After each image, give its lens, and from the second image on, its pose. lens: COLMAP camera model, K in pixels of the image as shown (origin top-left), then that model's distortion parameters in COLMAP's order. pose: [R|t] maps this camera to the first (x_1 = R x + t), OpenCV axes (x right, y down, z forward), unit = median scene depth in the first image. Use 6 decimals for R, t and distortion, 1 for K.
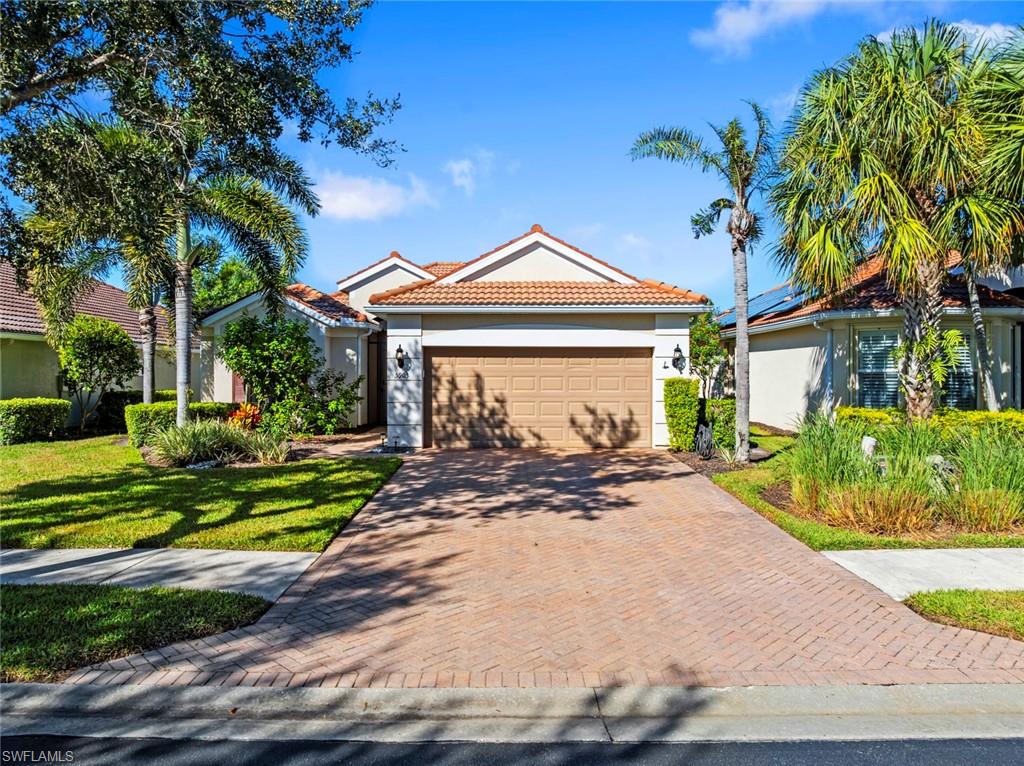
lens RADIAL K [[733.5, 0, 512.0], [0, 733.5, 383.0], [0, 0, 1]] dist [-0.049621, 0.001206]
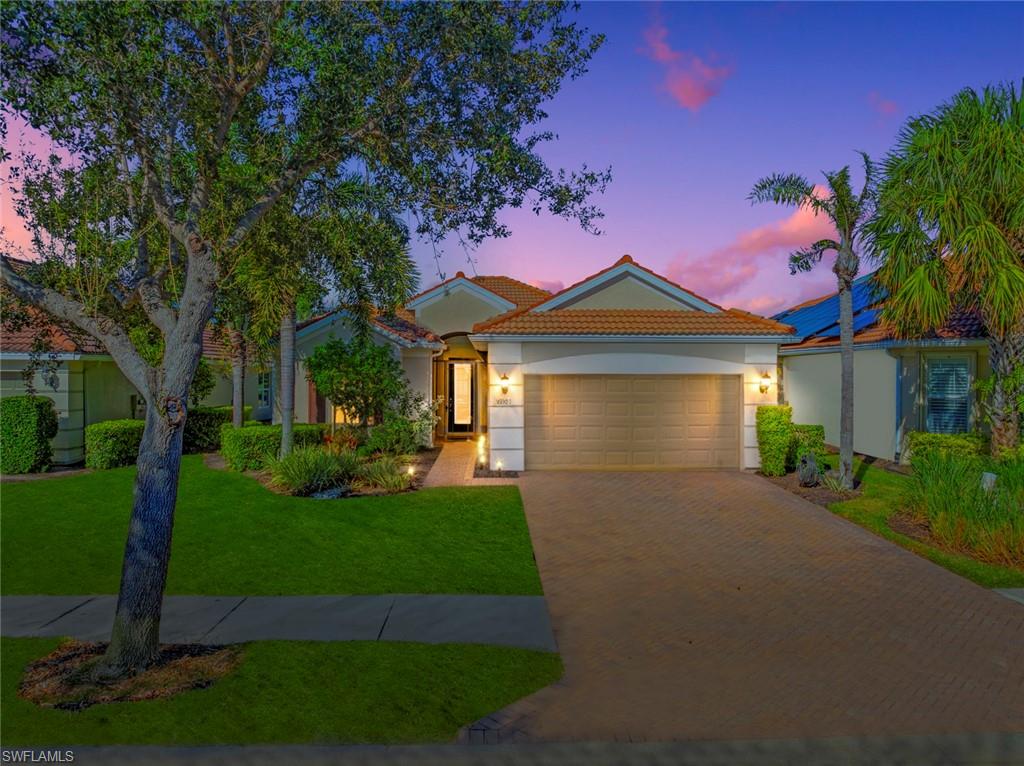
lens RADIAL K [[734.7, 0, 512.0], [0, 734.7, 383.0], [0, 0, 1]] dist [-0.062148, 0.001066]
pose [[0.999803, 0.001944, 0.019751, -0.185214], [-0.001999, 0.999994, 0.002731, -0.047245], [-0.019745, -0.002770, 0.999801, -0.040582]]
